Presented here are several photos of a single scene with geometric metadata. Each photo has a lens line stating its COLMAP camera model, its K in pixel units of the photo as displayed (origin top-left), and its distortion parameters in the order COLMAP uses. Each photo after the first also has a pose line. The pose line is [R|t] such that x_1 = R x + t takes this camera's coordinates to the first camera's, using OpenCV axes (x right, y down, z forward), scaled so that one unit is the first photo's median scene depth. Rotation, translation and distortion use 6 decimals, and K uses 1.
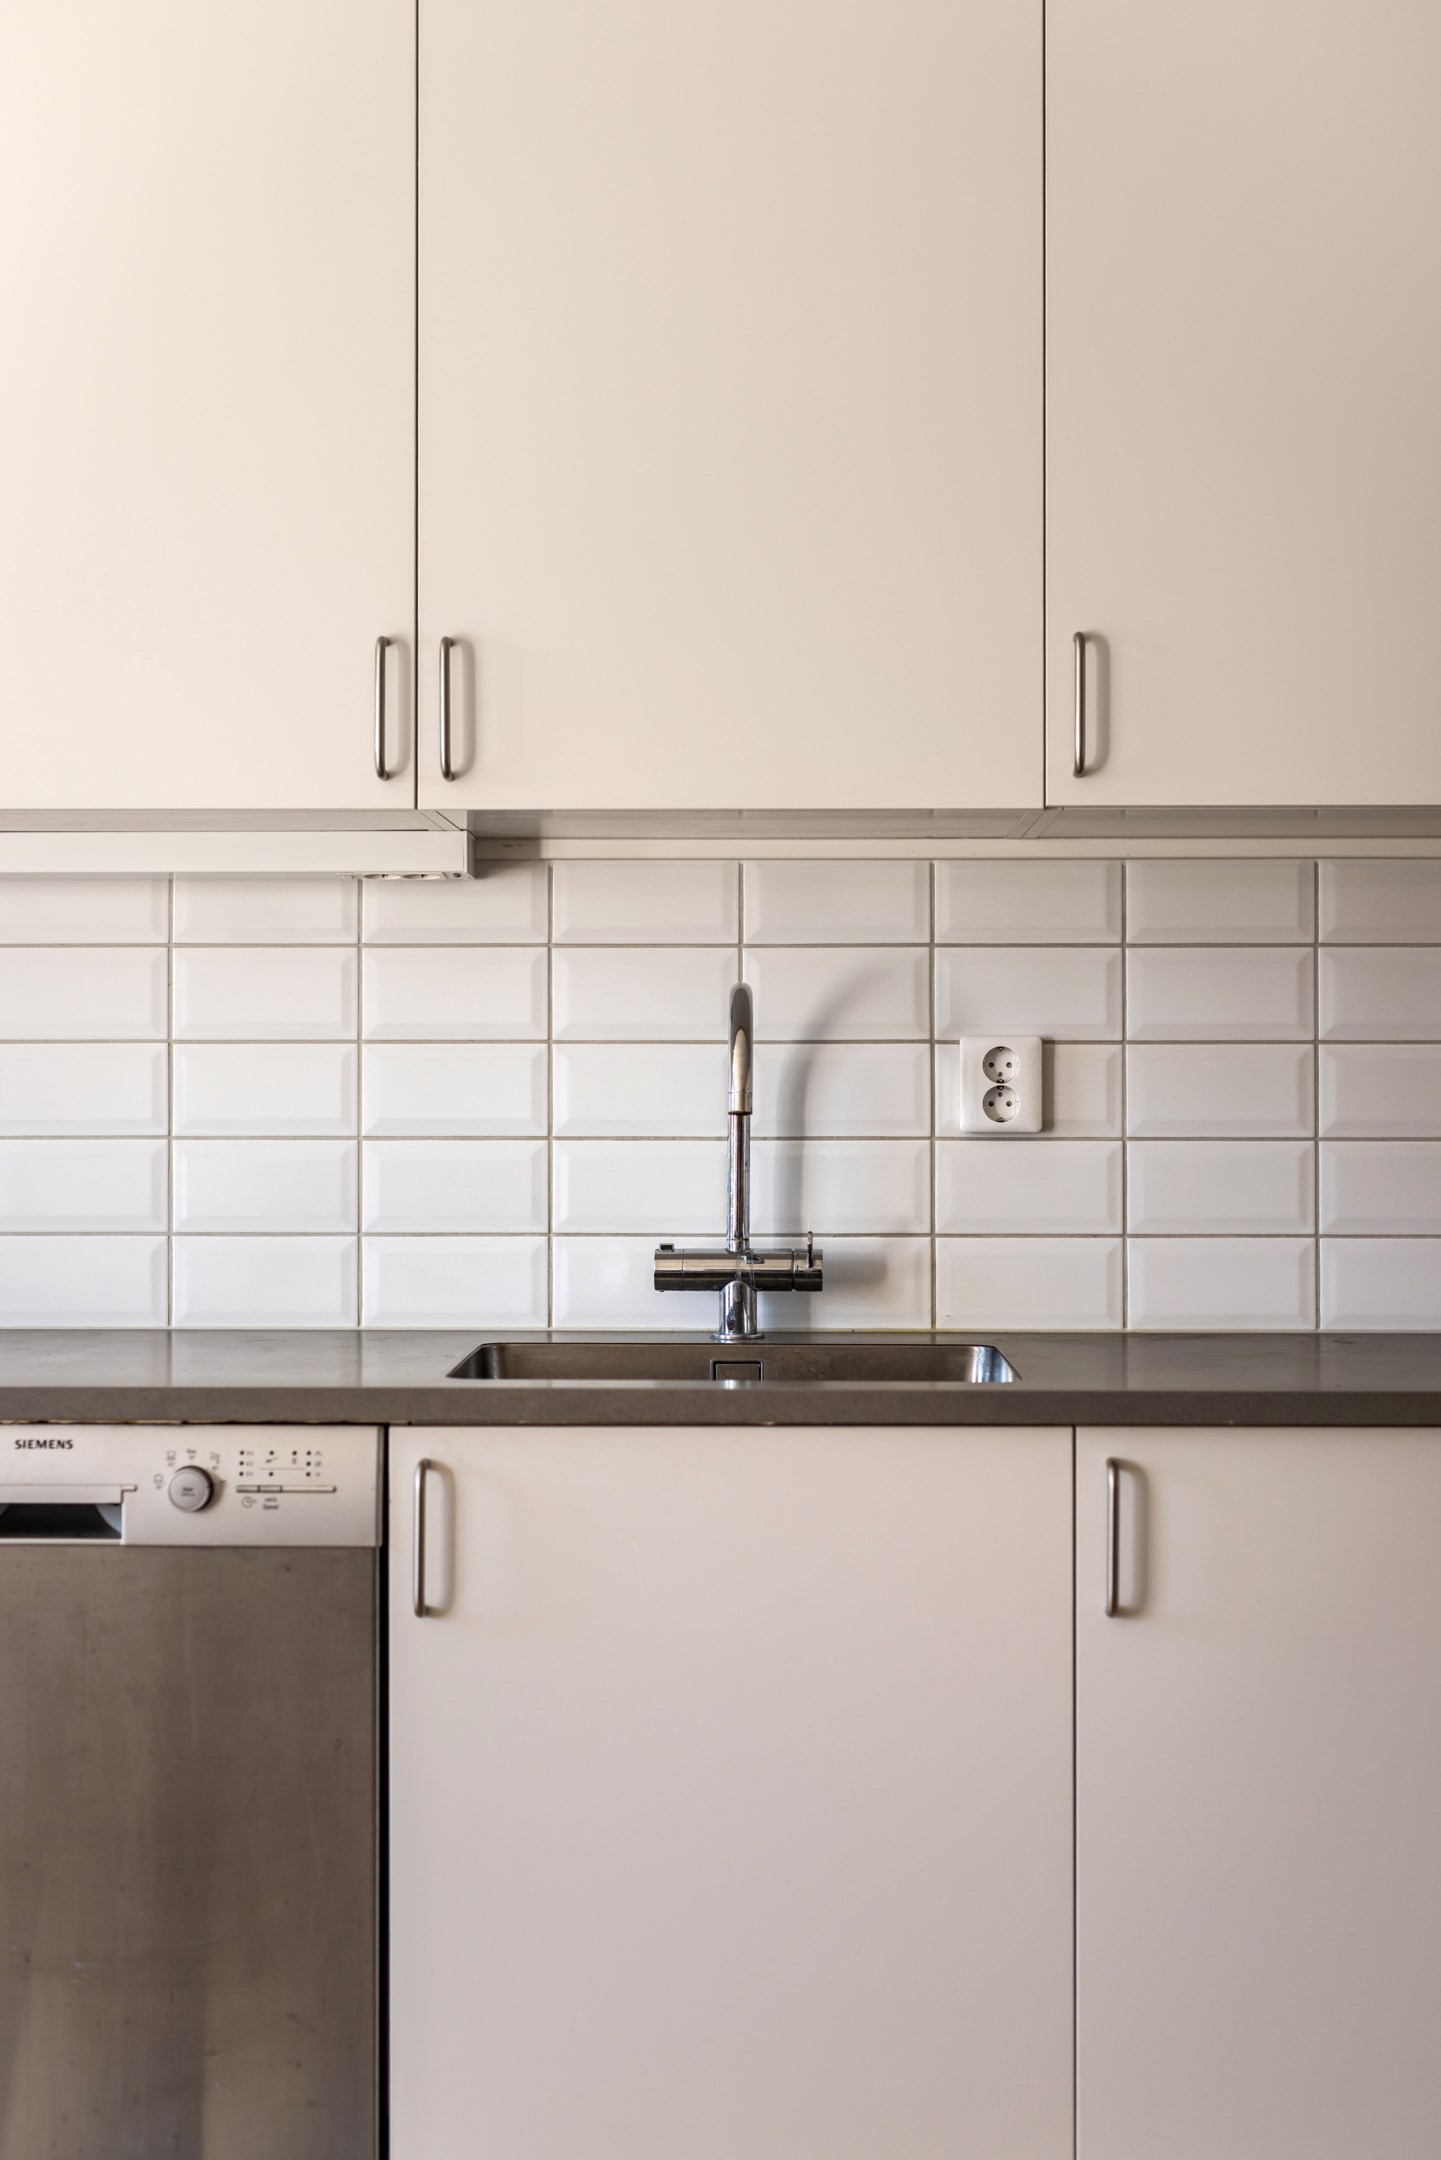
lens RADIAL K [[3054.0, 0, 713.5], [0, 3054.0, 1159.8], [0, 0, 1]] dist [-0.001244, 0.000000]
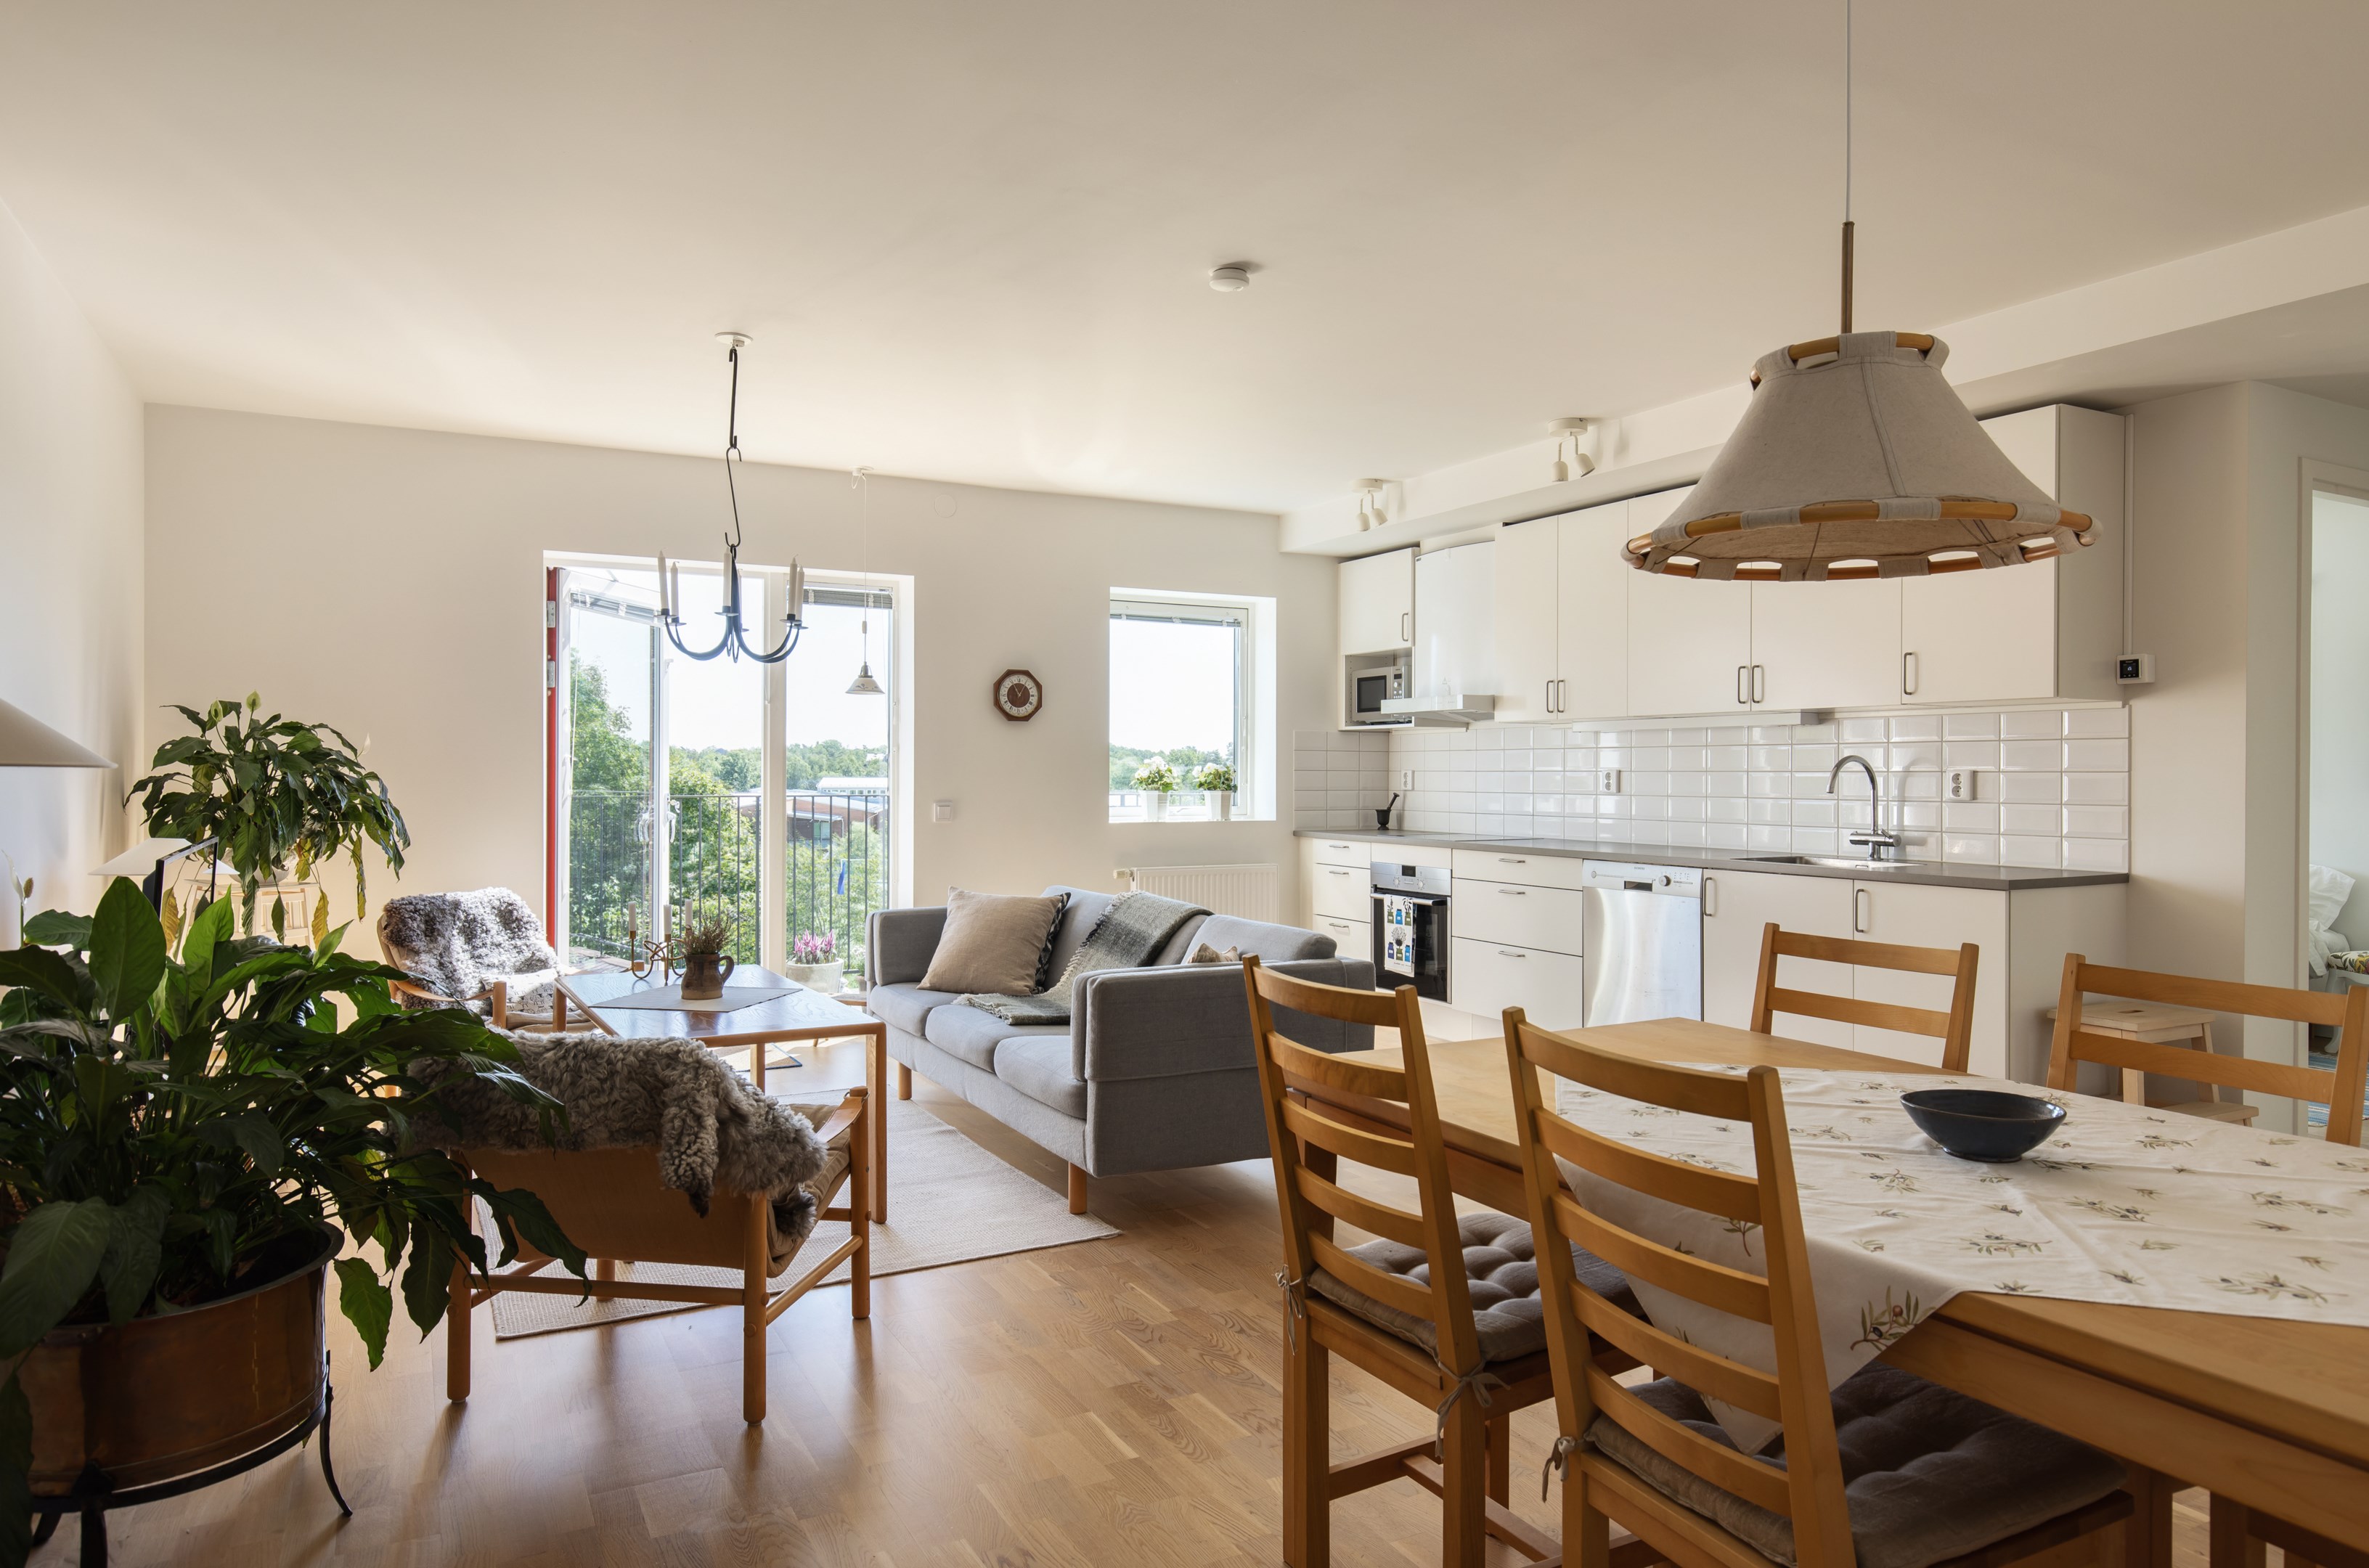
lens RADIAL K [[1480.3, 0, 1179.9], [0, 1480.3, 770.7], [0, 0, 1]] dist [0.008597, -0.007468]
pose [[0.495235, 0.000487, -0.868759, 1.033855], [-0.028988, 0.999452, -0.015964, 0.008266], [0.868275, 0.033090, 0.494978, -0.467722]]
